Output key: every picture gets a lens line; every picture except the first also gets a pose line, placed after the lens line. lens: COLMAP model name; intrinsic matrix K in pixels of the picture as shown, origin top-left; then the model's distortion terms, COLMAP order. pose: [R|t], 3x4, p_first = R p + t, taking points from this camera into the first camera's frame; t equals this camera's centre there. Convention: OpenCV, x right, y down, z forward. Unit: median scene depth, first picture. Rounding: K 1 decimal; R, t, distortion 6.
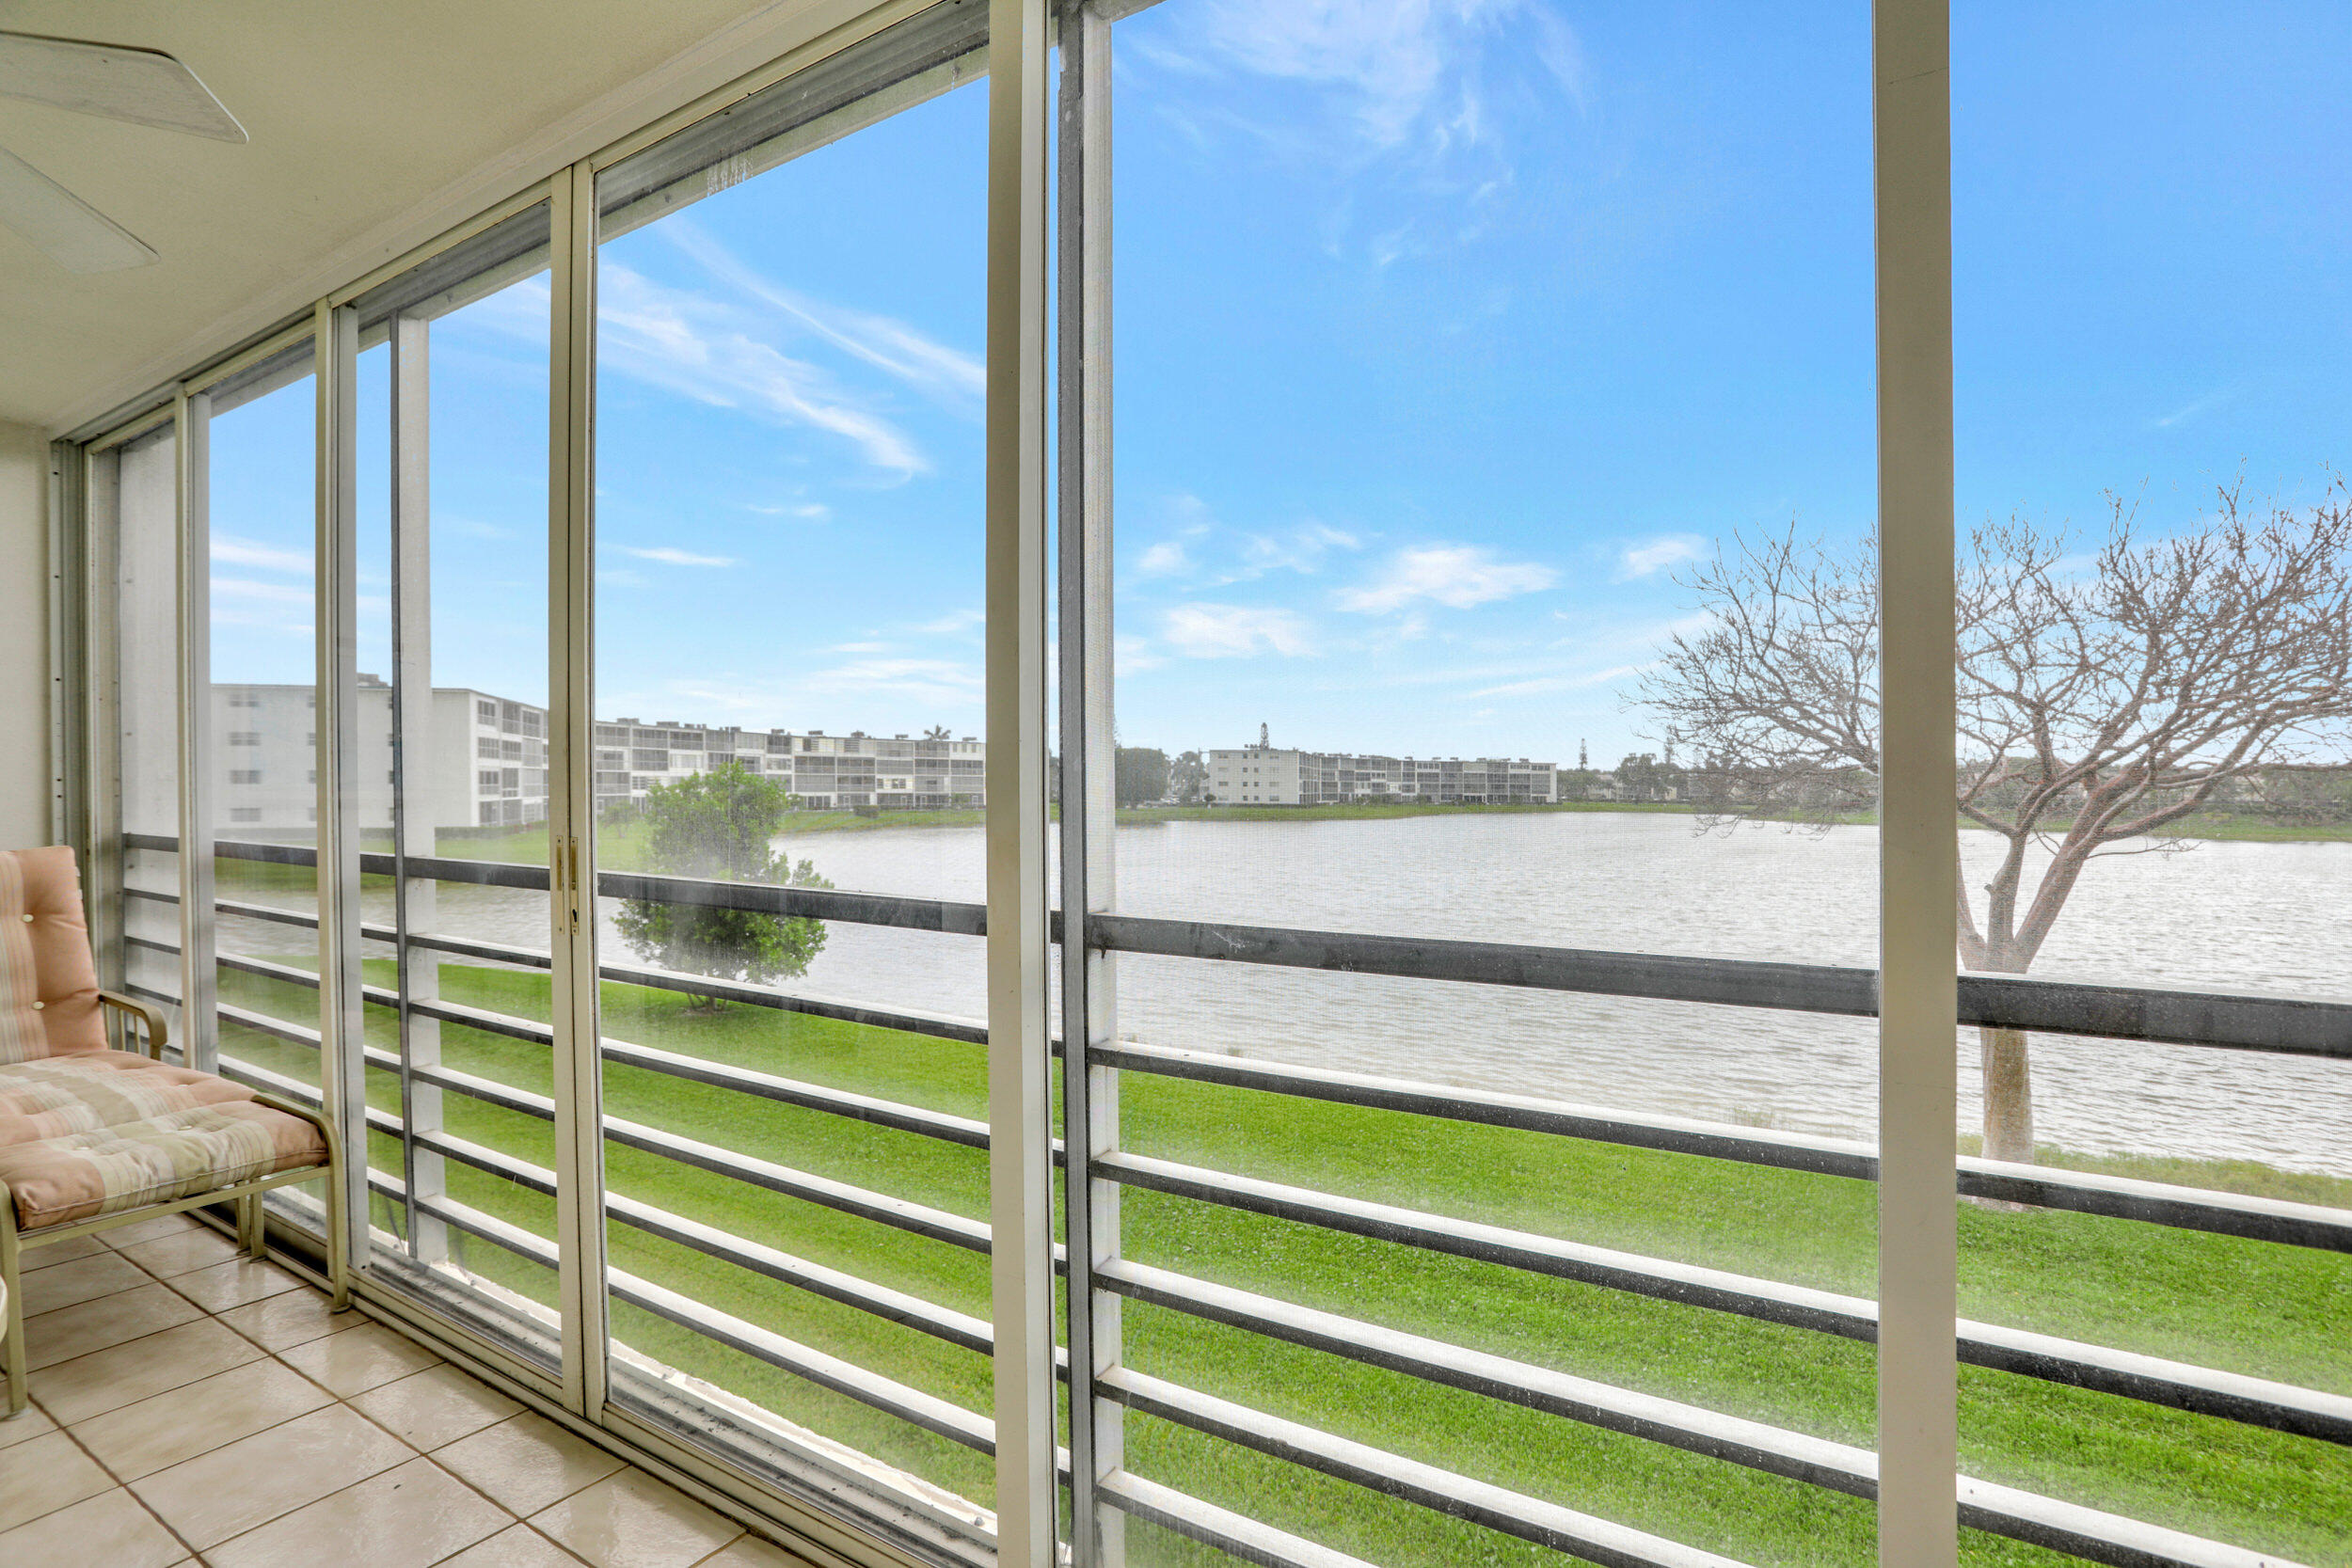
lens RADIAL K [[1177.7, 0, 1161.2], [0, 1177.7, 804.7], [0, 0, 1]] dist [-0.037475, 0.015585]
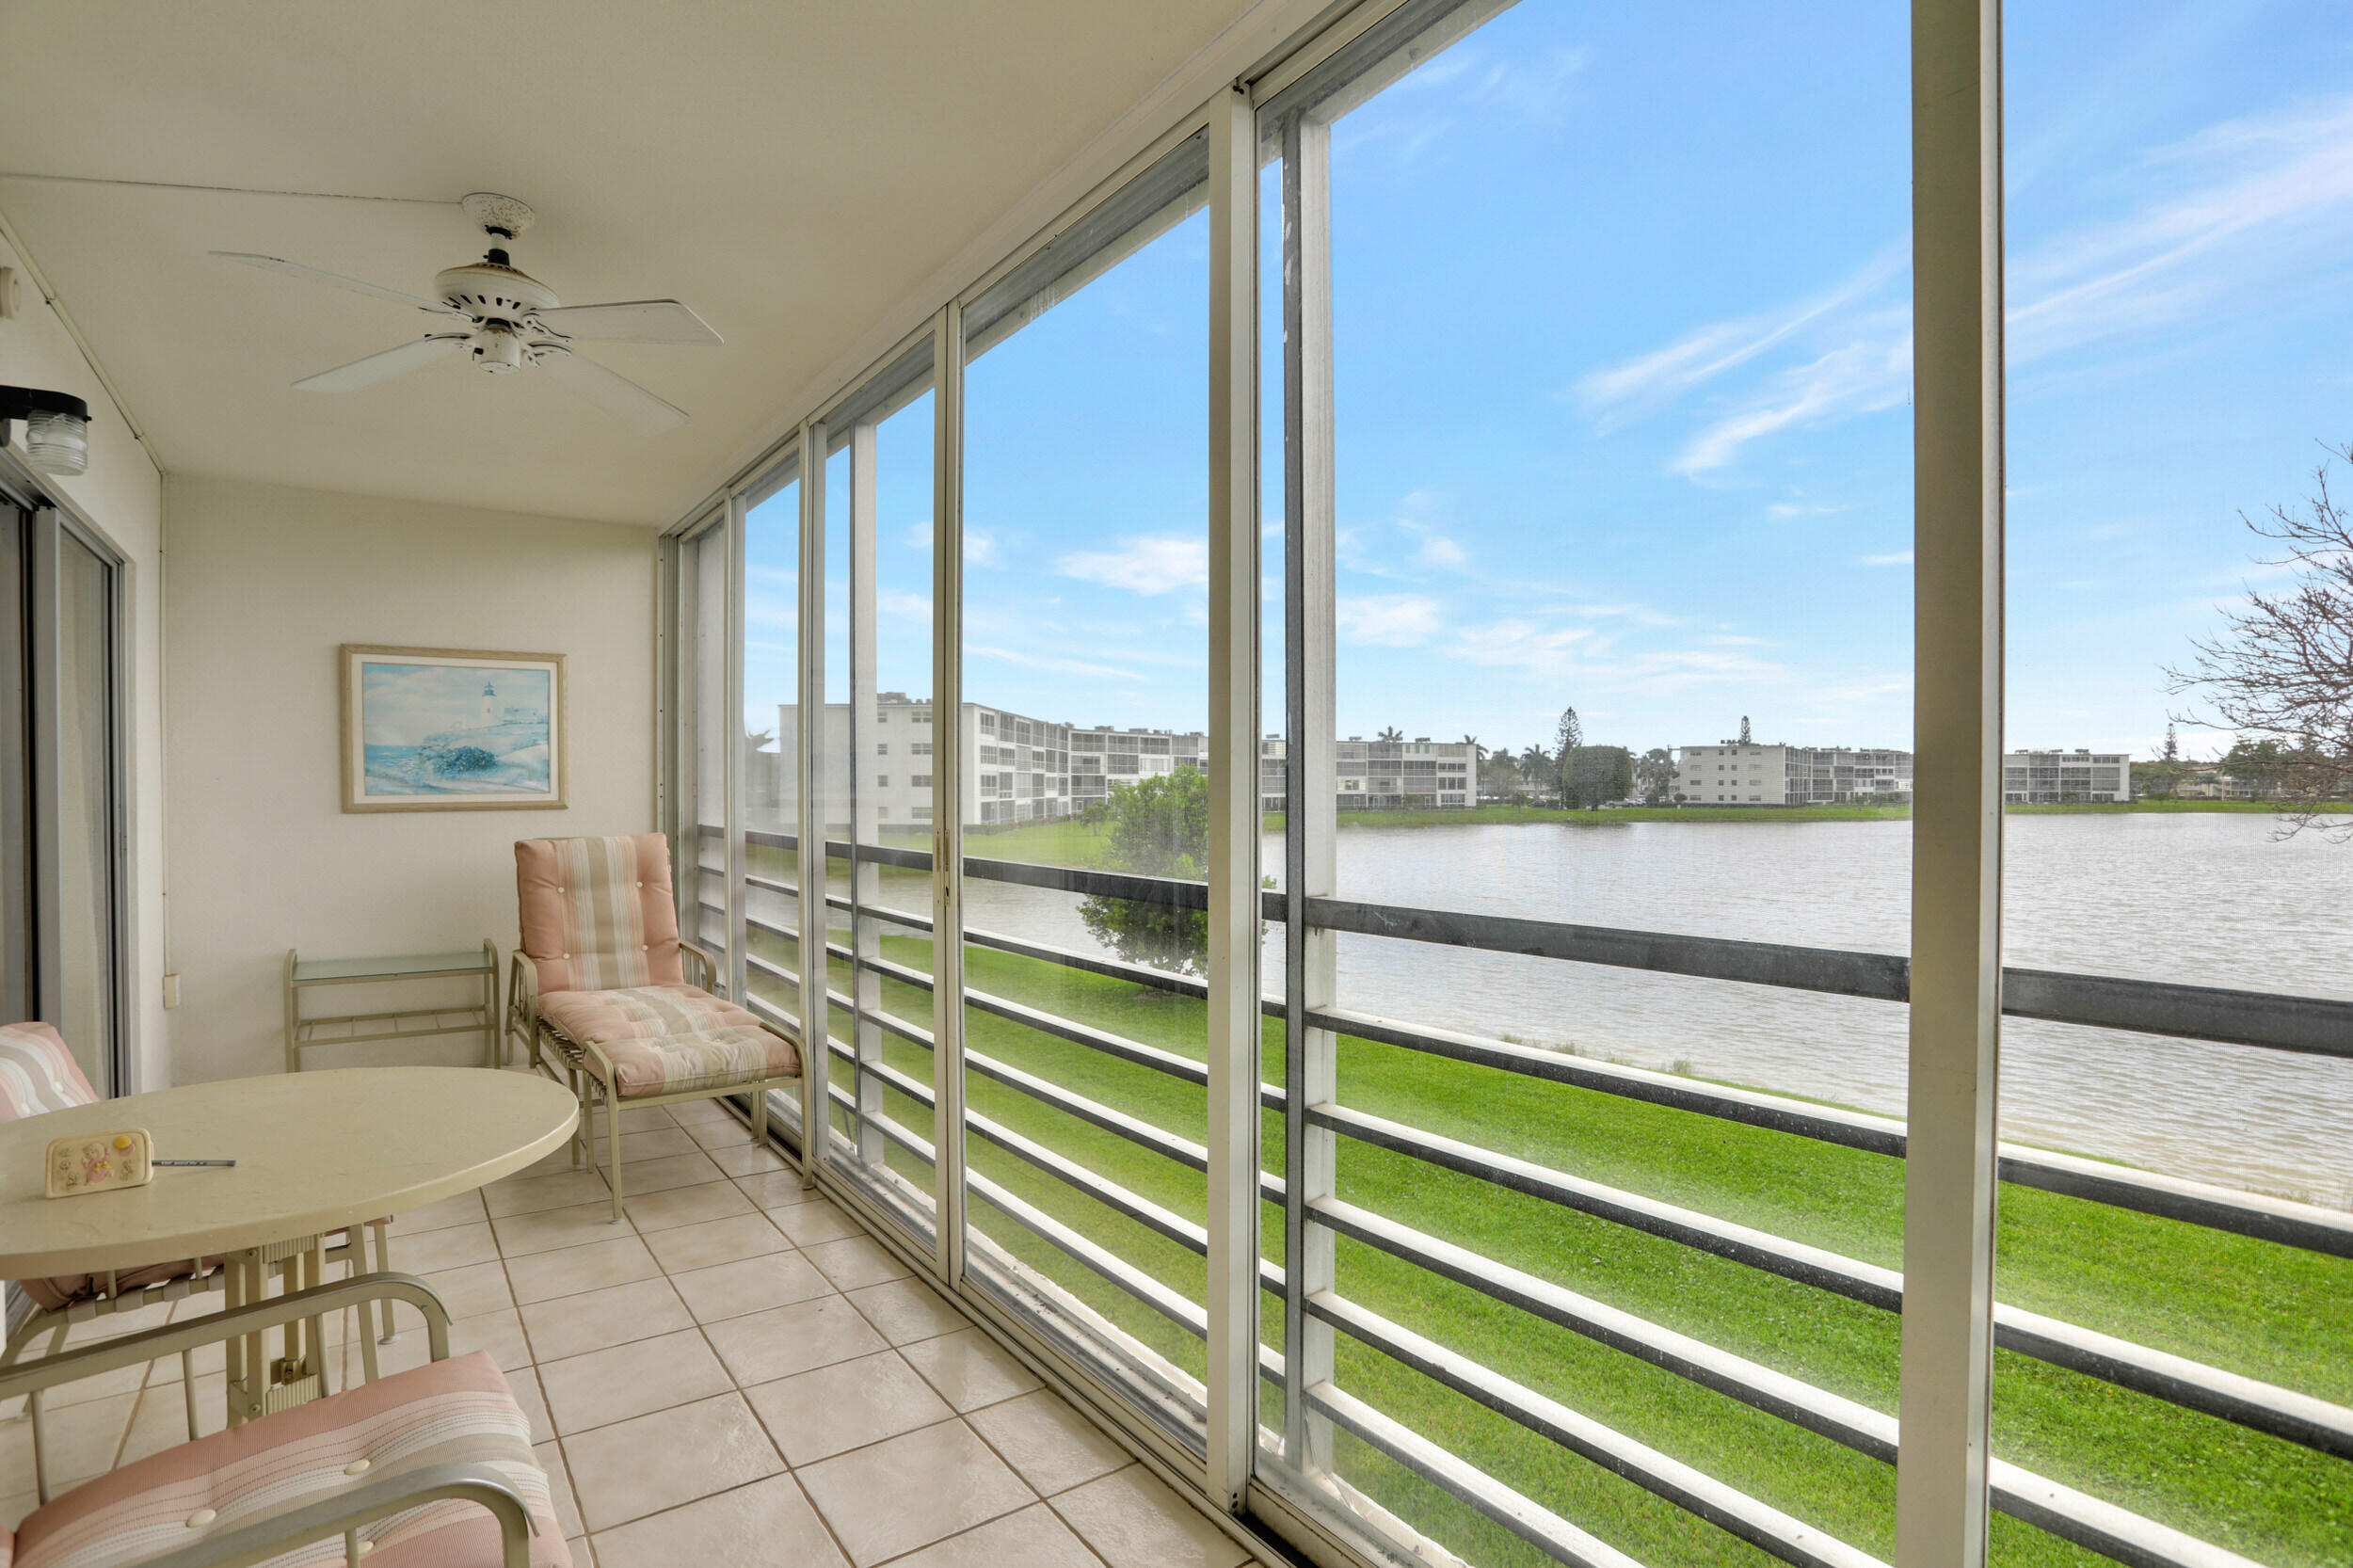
lens RADIAL K [[1178.3, 0, 1173.7], [0, 1178.3, 779.9], [0, 0, 1]] dist [-0.037475, 0.015585]
pose [[0.930350, -0.008114, -0.366583, 0.156554], [0.000155, 0.999764, -0.021738, 0.003245], [0.366673, 0.020167, 0.930131, -0.084150]]
